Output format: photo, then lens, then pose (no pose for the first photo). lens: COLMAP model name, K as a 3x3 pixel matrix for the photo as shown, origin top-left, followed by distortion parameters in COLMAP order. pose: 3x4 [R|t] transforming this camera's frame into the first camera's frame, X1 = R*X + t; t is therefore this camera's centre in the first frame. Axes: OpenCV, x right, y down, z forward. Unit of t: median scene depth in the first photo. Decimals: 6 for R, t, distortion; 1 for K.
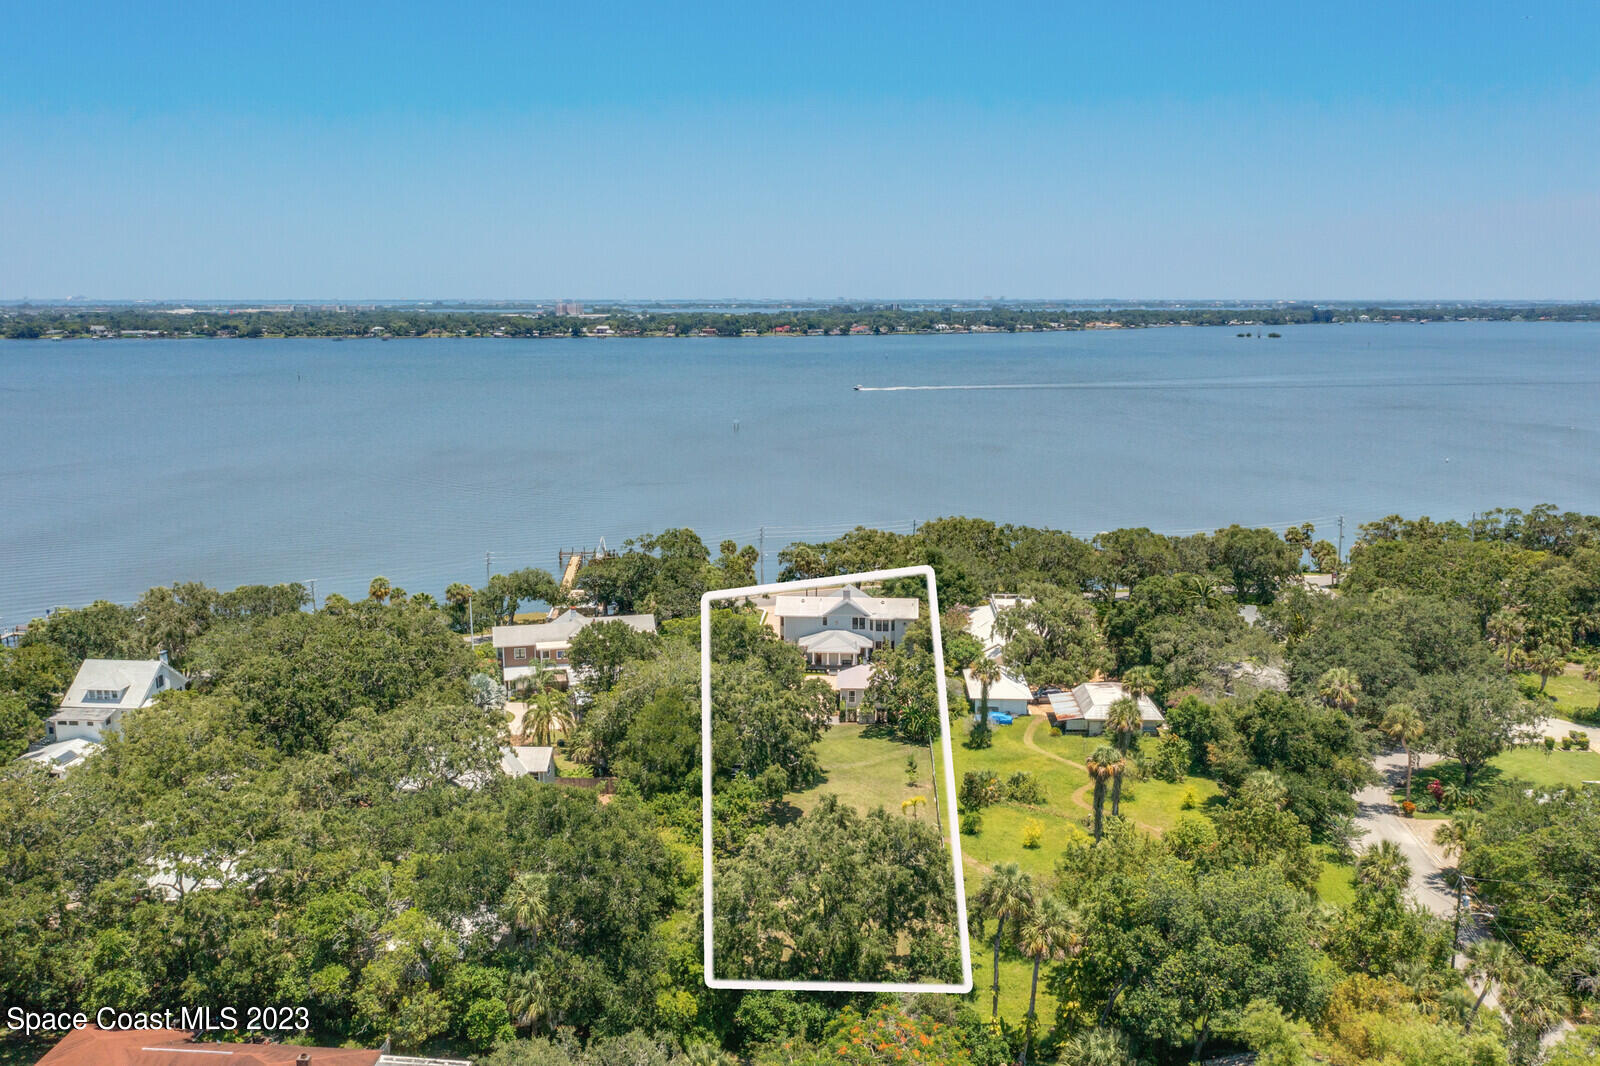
lens RADIAL K [[1250.3, 0, 800.0], [0, 1250.3, 533.0], [0, 0, 1]] dist [-0.015795, 0.003417]
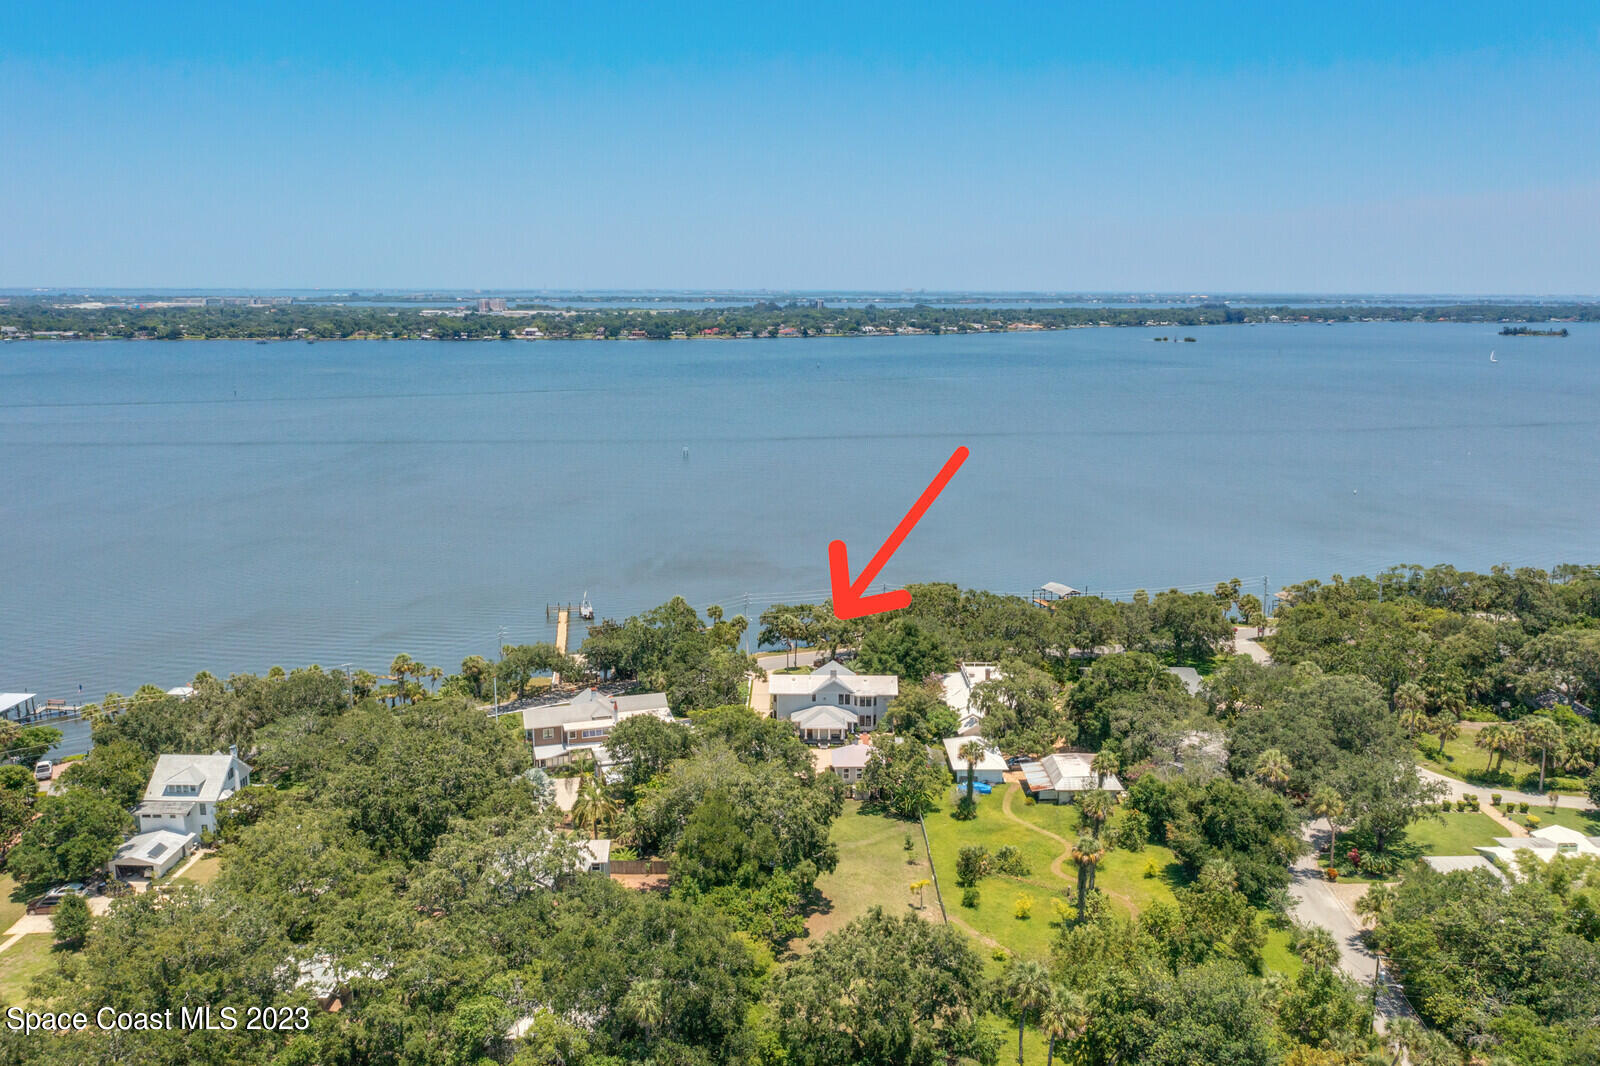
lens RADIAL K [[1250.3, 0, 800.0], [0, 1250.3, 533.0], [0, 0, 1]] dist [-0.015795, 0.003417]
pose [[0.998045, -0.006425, 0.062165, -0.073089], [0.005939, 0.999950, 0.007997, -0.093947], [-0.062214, -0.007612, 0.998034, -0.124238]]
